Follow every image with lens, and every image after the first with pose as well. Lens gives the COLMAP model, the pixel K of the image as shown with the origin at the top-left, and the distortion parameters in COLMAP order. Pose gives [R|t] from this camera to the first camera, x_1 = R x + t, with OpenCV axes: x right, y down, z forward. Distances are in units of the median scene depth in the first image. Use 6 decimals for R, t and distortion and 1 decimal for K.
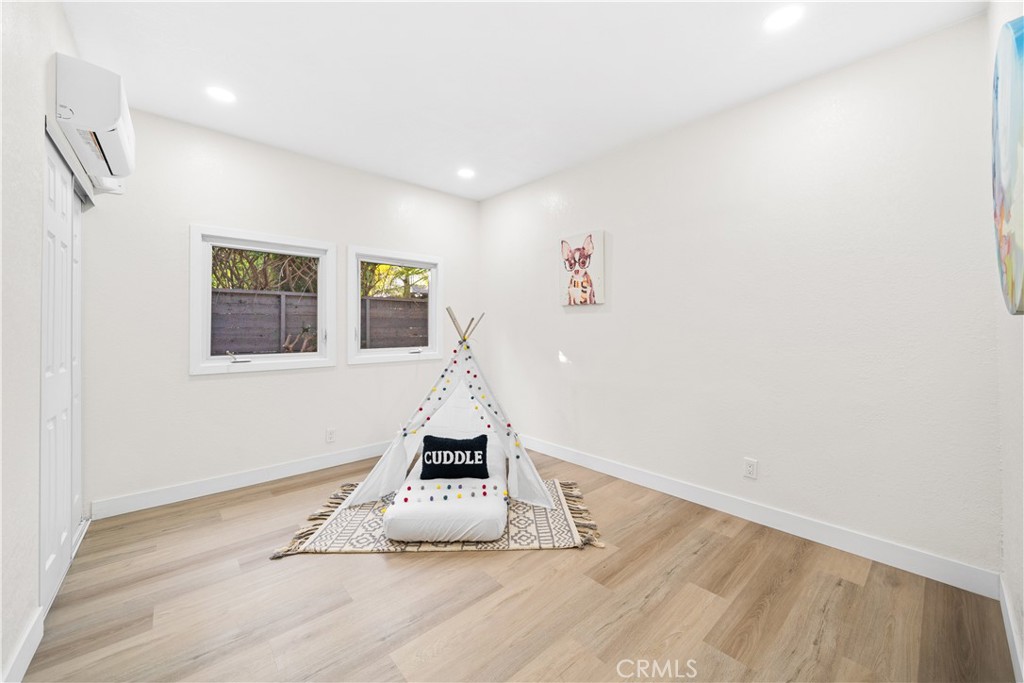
lens RADIAL K [[376.8, 0, 502.4], [0, 376.8, 330.6], [0, 0, 1]] dist [0.000619, 0.000050]
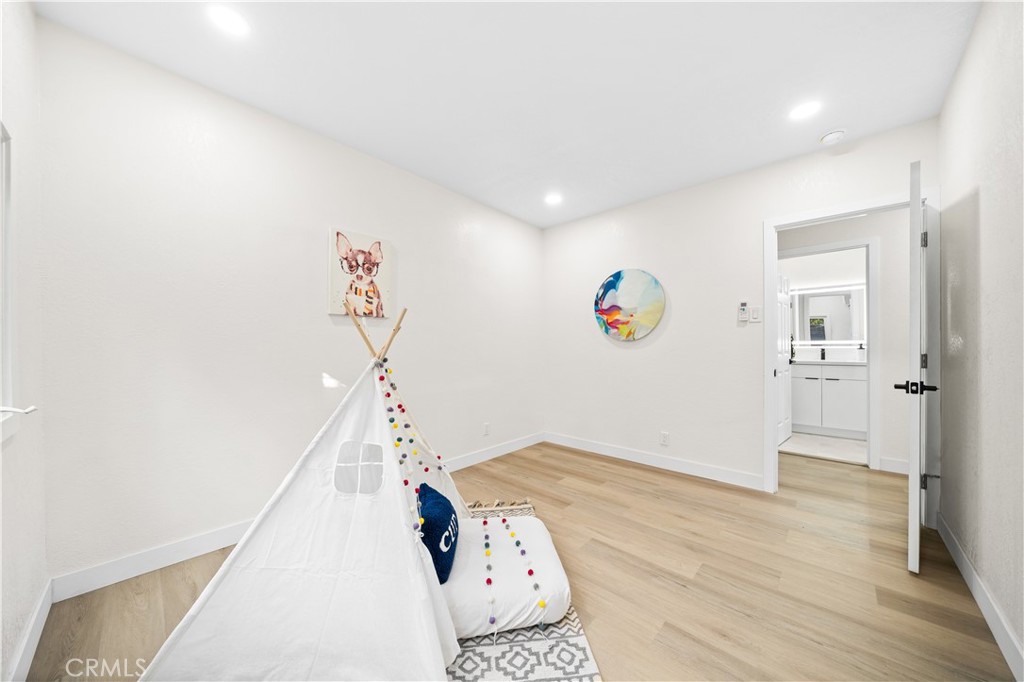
lens RADIAL K [[353.1, 0, 510.4], [0, 353.1, 346.3], [0, 0, 1]] dist [0.013332, -0.000067]
pose [[-0.096886, -0.001257, 0.995295, -0.649845], [0.005822, 0.999981, 0.001830, 0.001010], [-0.995278, 0.005972, -0.096877, 0.756441]]
